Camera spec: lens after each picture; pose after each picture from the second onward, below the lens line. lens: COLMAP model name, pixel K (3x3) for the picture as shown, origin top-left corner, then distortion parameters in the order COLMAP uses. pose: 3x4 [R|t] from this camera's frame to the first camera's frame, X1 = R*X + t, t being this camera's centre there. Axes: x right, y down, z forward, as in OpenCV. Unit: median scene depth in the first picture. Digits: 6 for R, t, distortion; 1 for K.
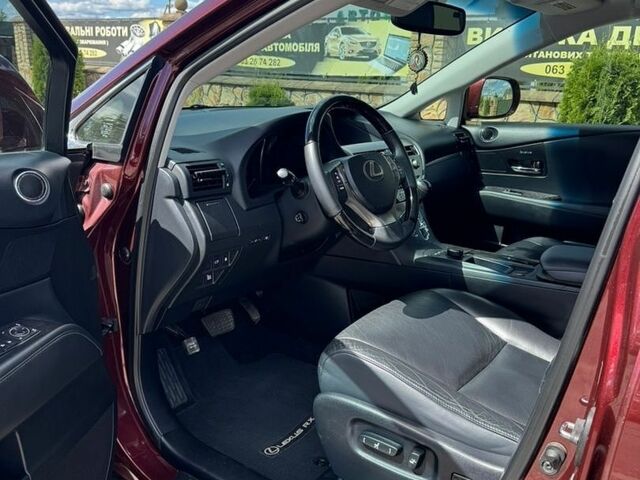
lens RADIAL K [[590.6, 0, 320.0], [0, 590.6, 240.0], [0, 0, 1]] dist [0.131129, -0.281884]
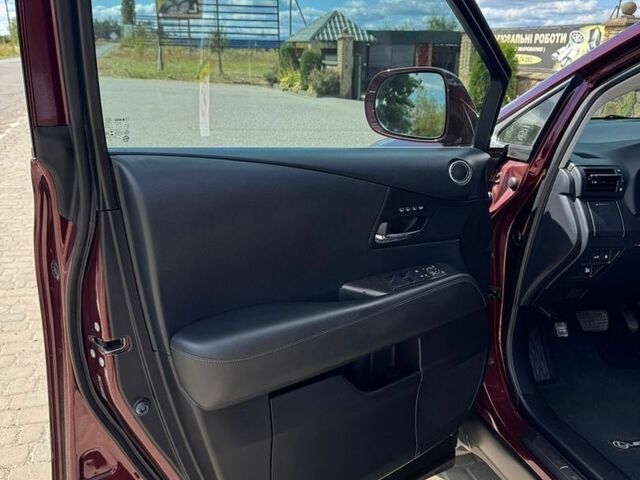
lens RADIAL K [[590.6, 0, 320.0], [0, 590.6, 240.0], [0, 0, 1]] dist [0.131129, -0.281884]
pose [[0.784265, 0.169102, -0.596936, 0.086422], [-0.172550, 0.983630, 0.051947, 0.037344], [0.595949, 0.062261, 0.800605, -0.216397]]
